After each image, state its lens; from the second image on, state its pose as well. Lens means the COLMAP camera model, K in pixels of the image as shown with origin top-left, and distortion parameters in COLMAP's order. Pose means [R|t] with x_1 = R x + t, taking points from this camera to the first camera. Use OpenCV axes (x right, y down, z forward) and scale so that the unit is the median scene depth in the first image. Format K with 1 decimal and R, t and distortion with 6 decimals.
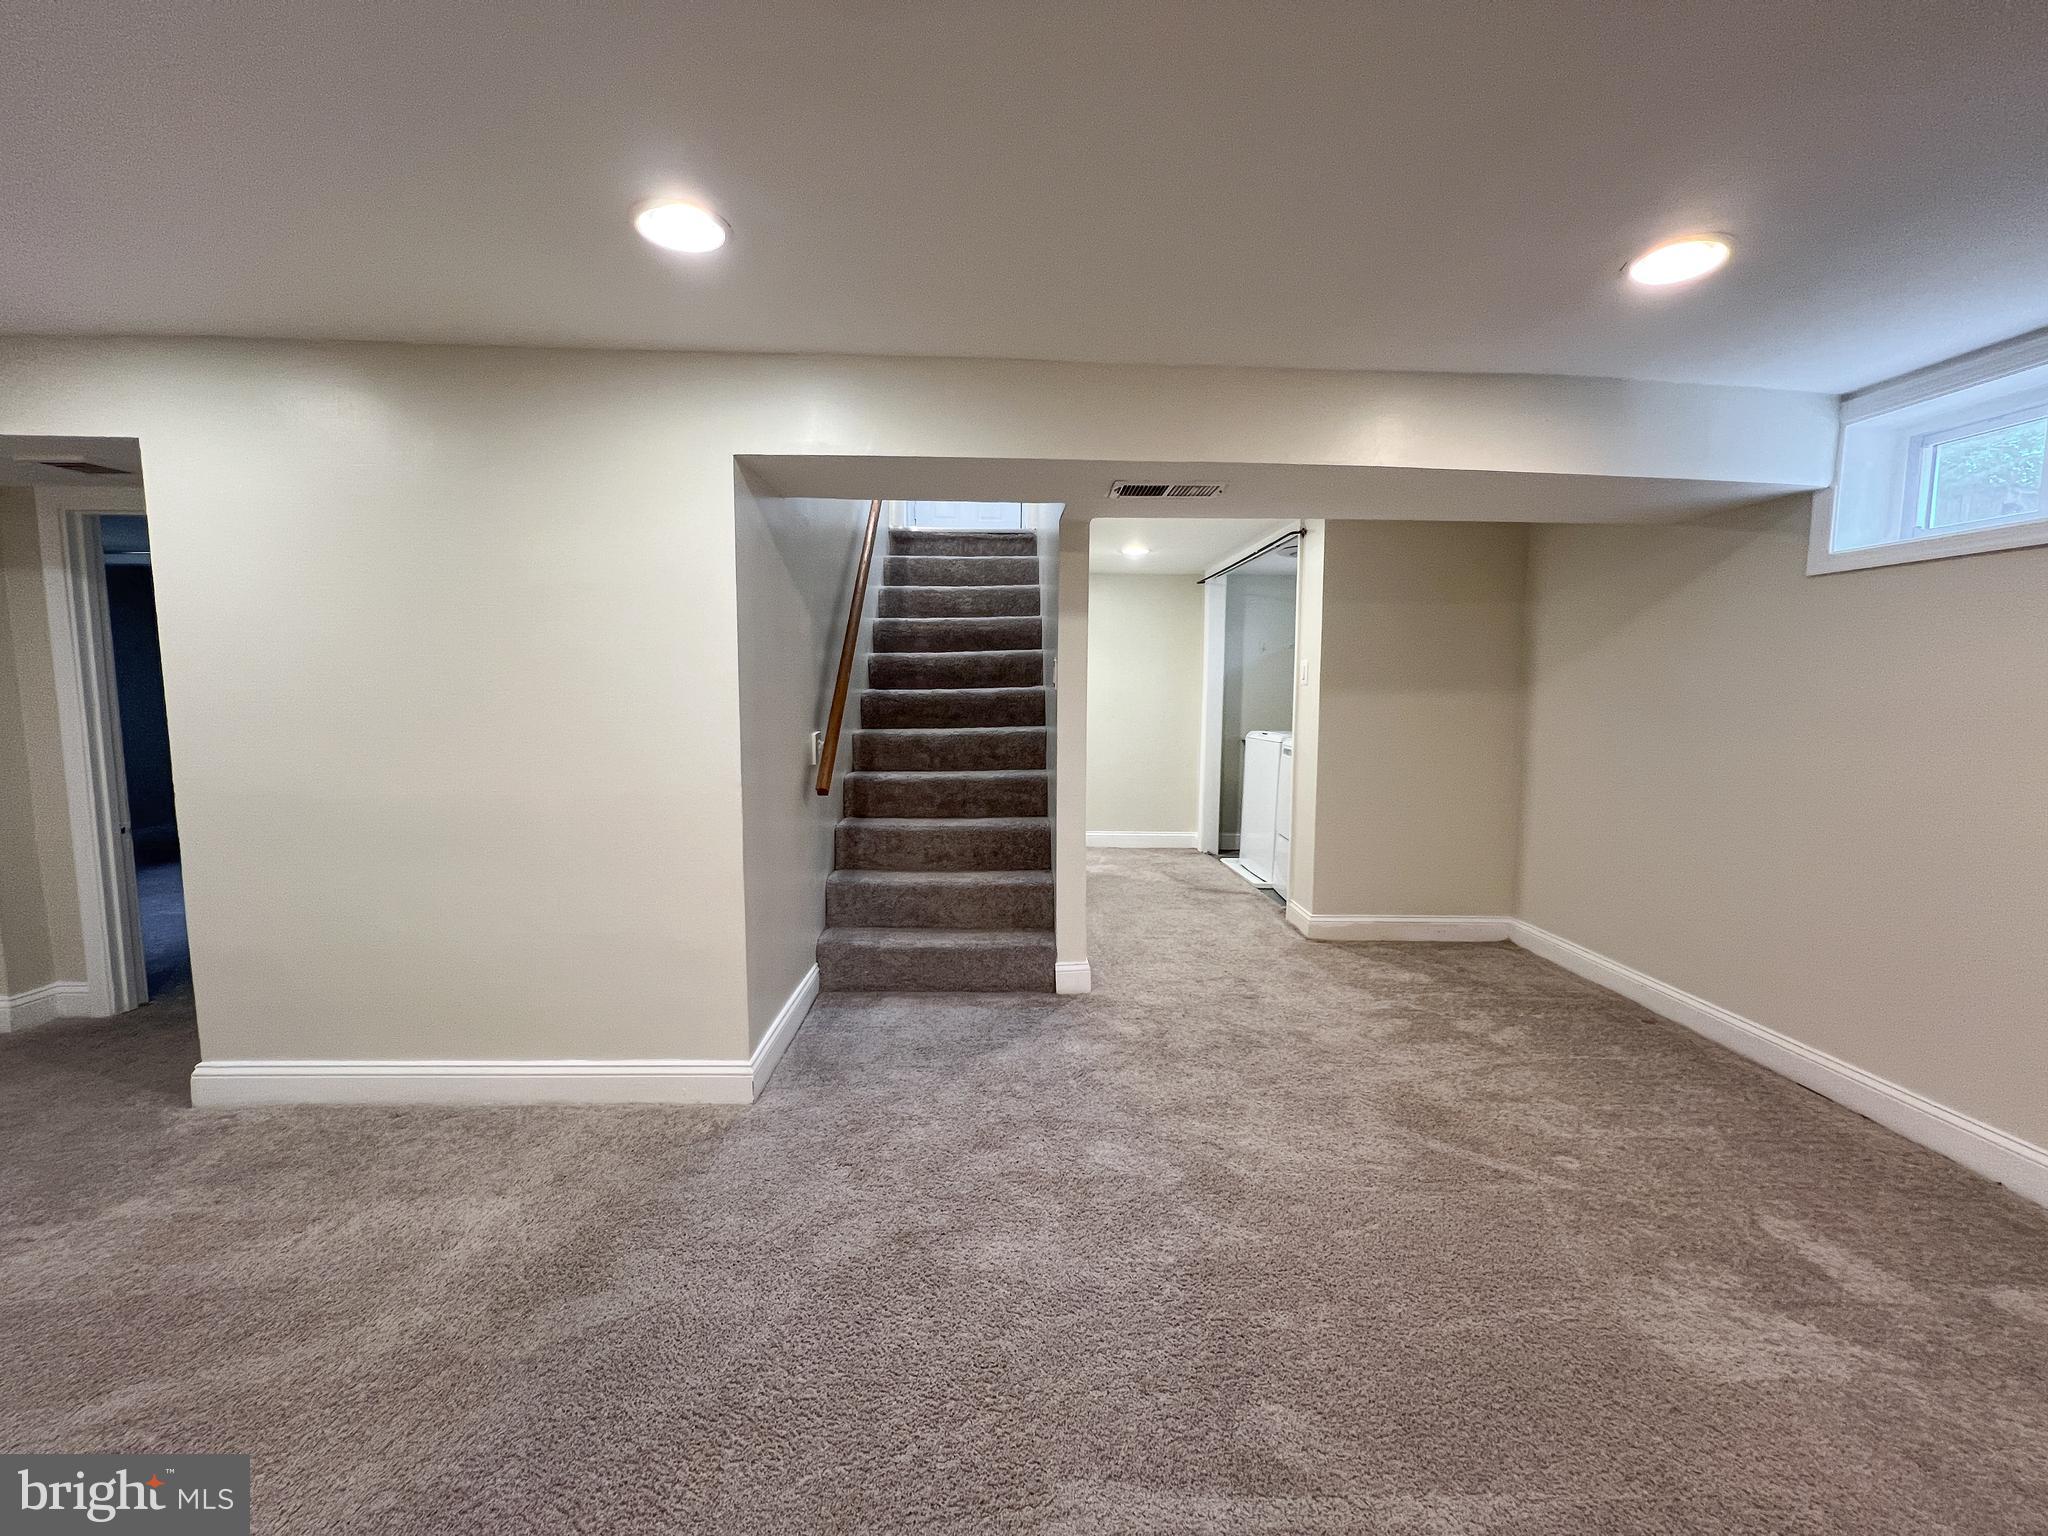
lens RADIAL K [[816.2, 0, 1020.1], [0, 816.2, 763.2], [0, 0, 1]] dist [-0.001754, 0.000504]
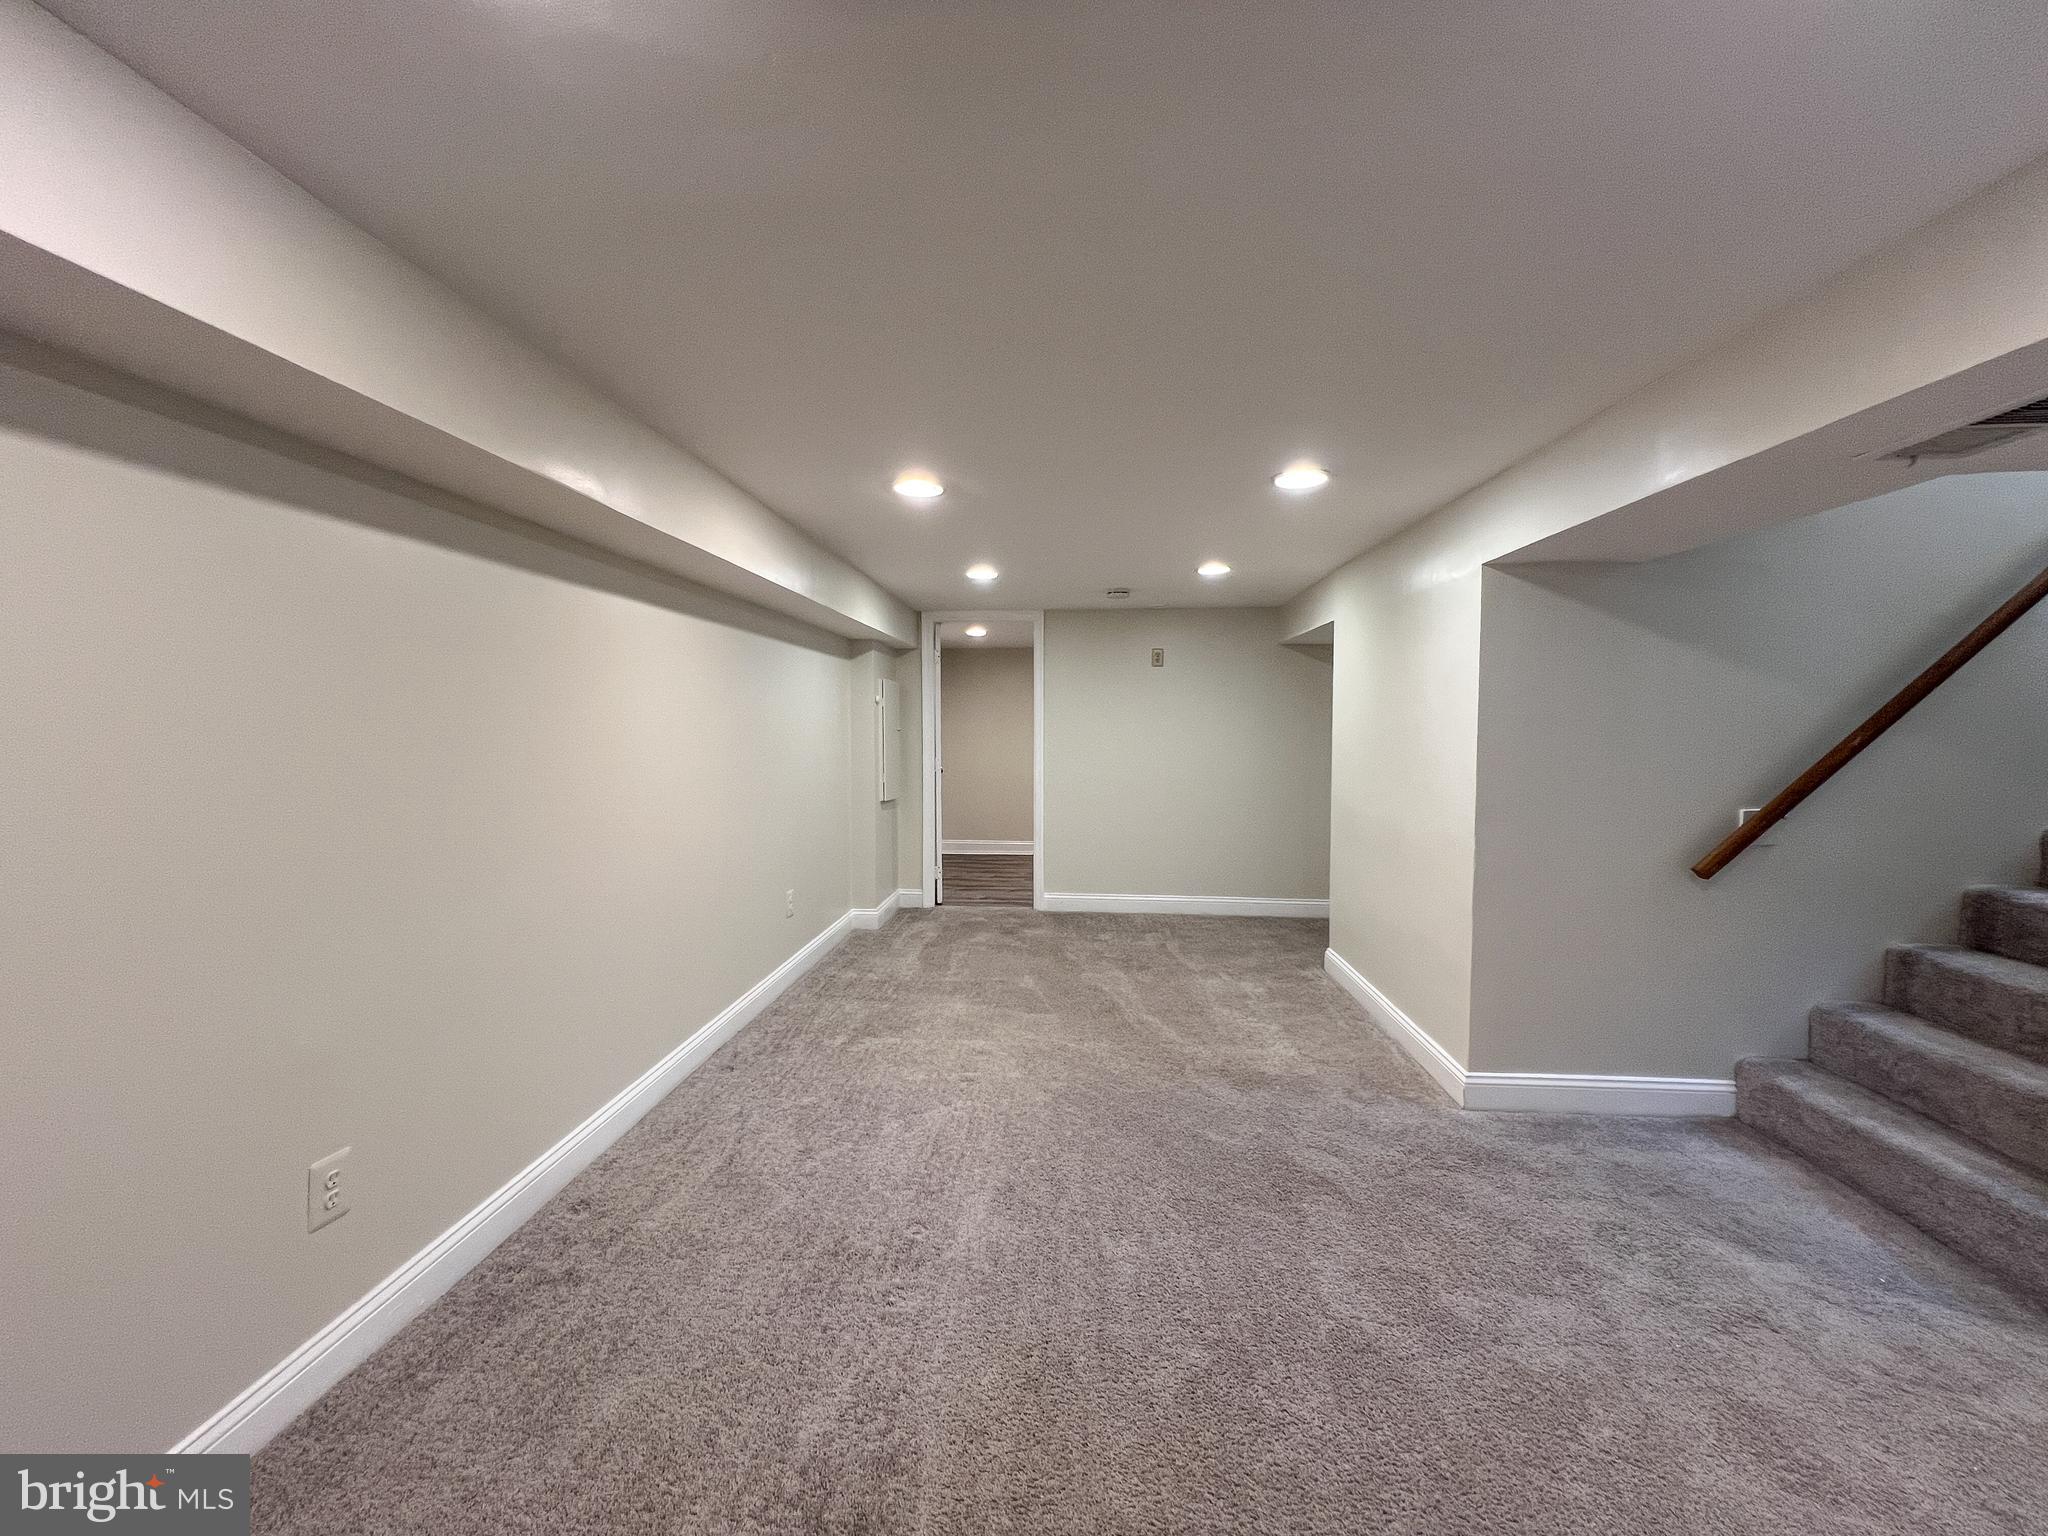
lens RADIAL K [[816.2, 0, 1021.2], [0, 816.2, 772.3], [0, 0, 1]] dist [-0.001754, 0.000504]
pose [[-0.103082, 0.047289, -0.993548, 0.820235], [-0.095495, 0.993785, 0.057208, -0.063926], [0.990078, 0.100776, -0.097925, 0.410187]]
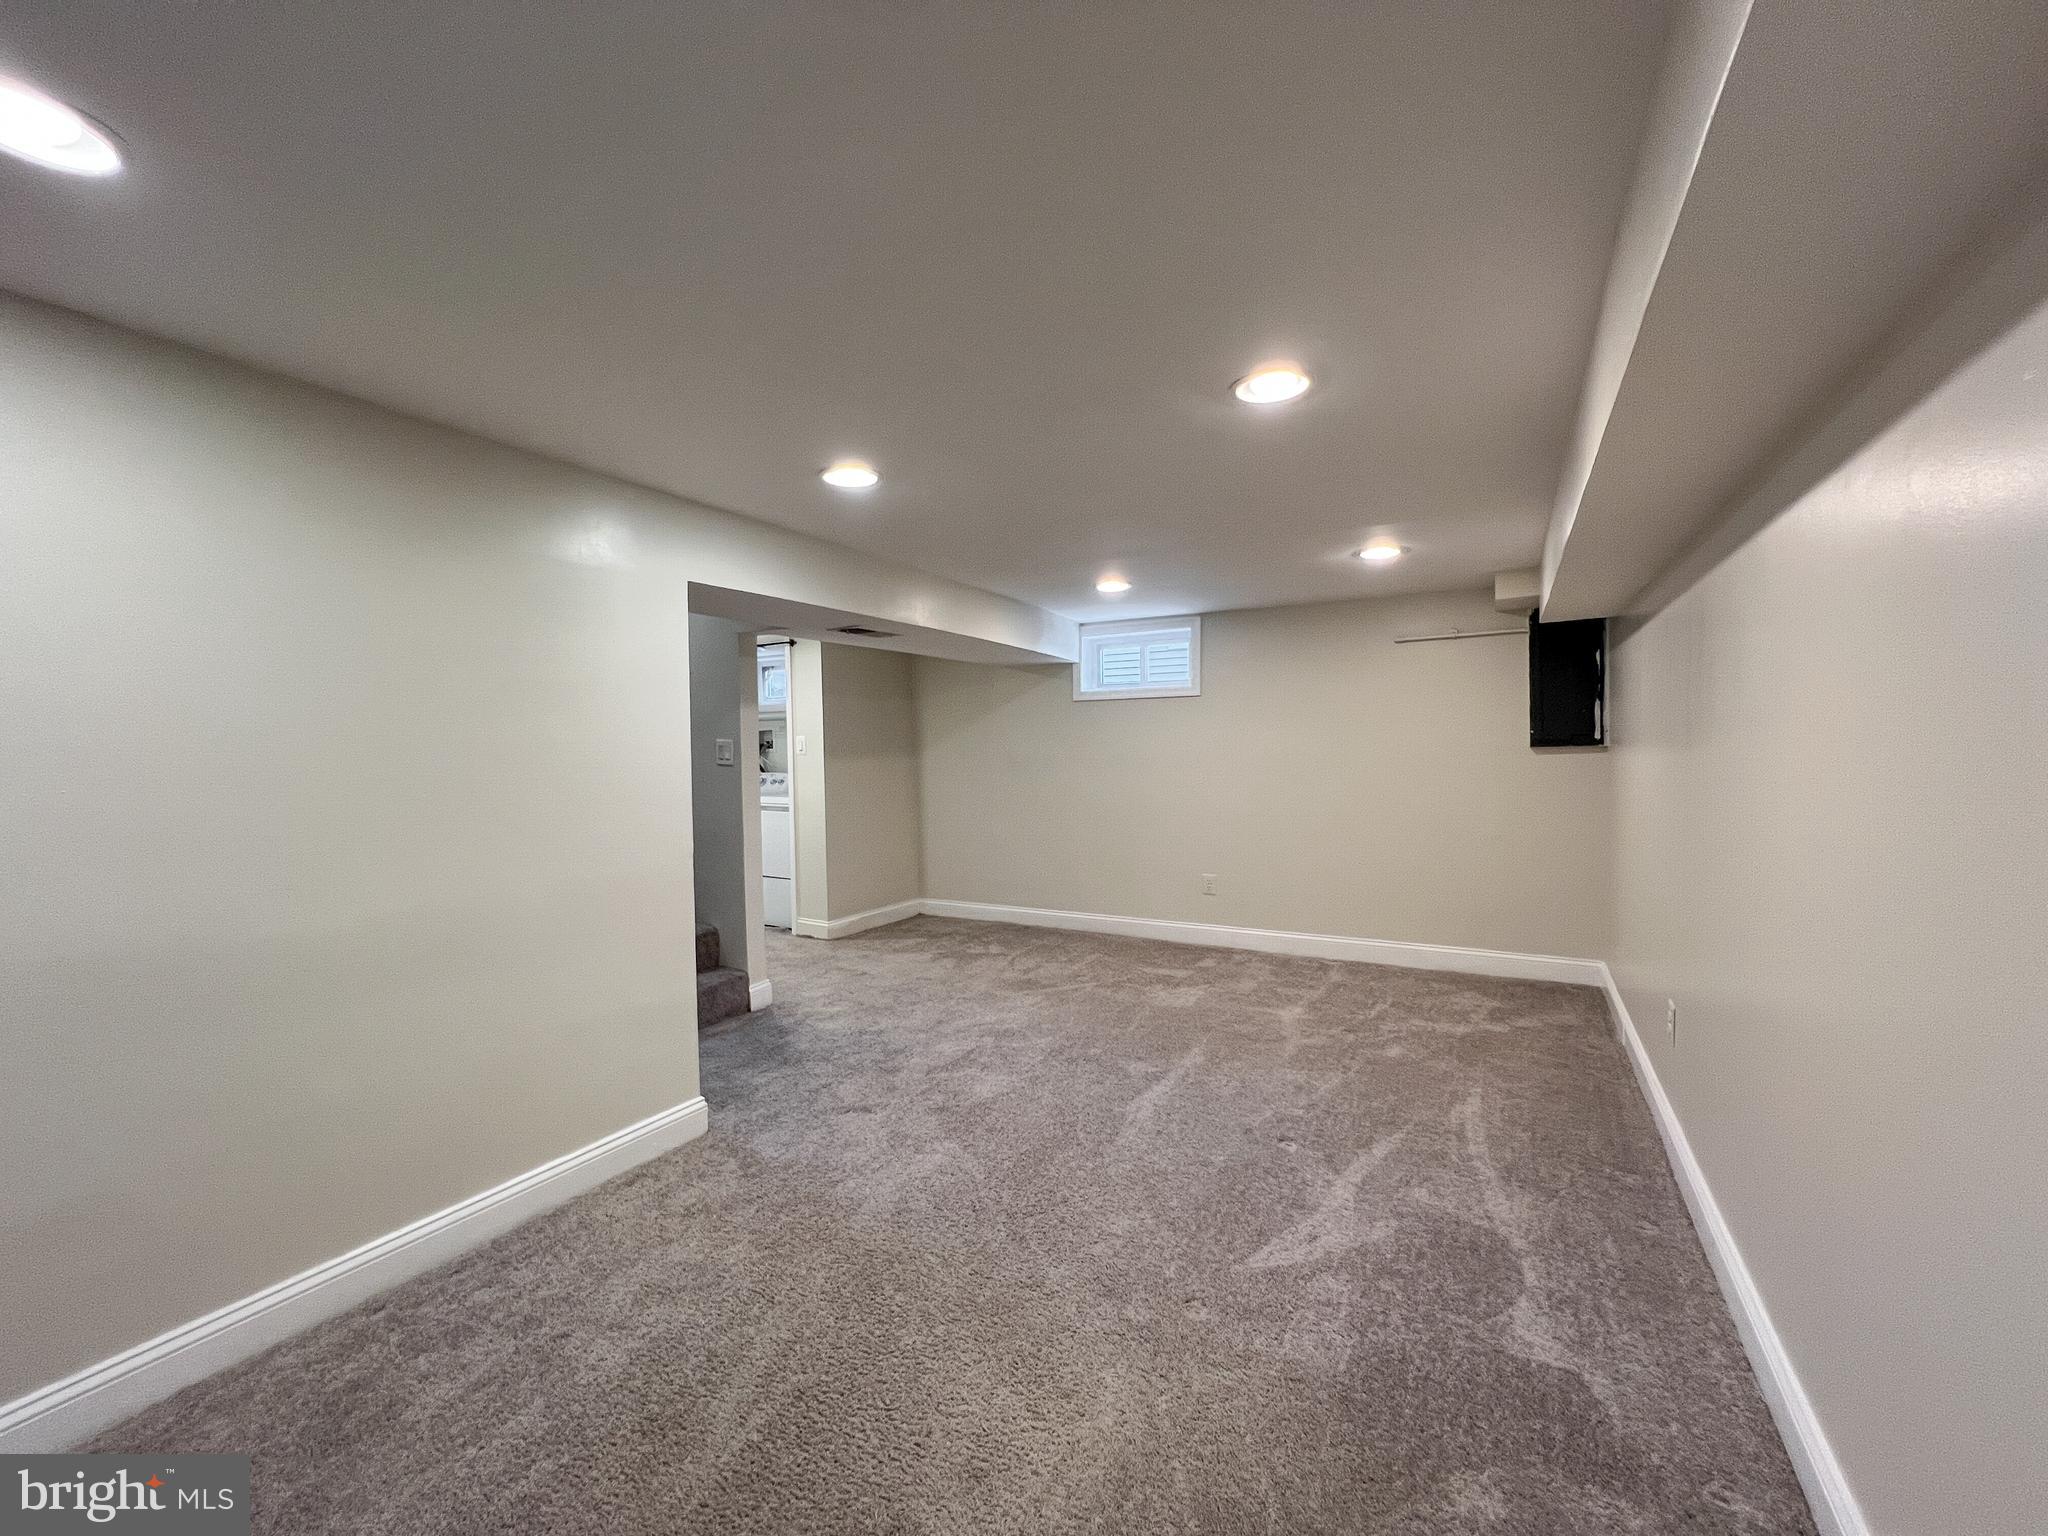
lens RADIAL K [[816.2, 0, 1014.3], [0, 816.2, 766.8], [0, 0, 1]] dist [-0.001754, 0.000504]
pose [[0.532867, -0.038226, 0.845335, -0.982650], [0.097876, 0.995058, -0.016701, -0.031192], [-0.840519, 0.091638, 0.533975, -0.024642]]
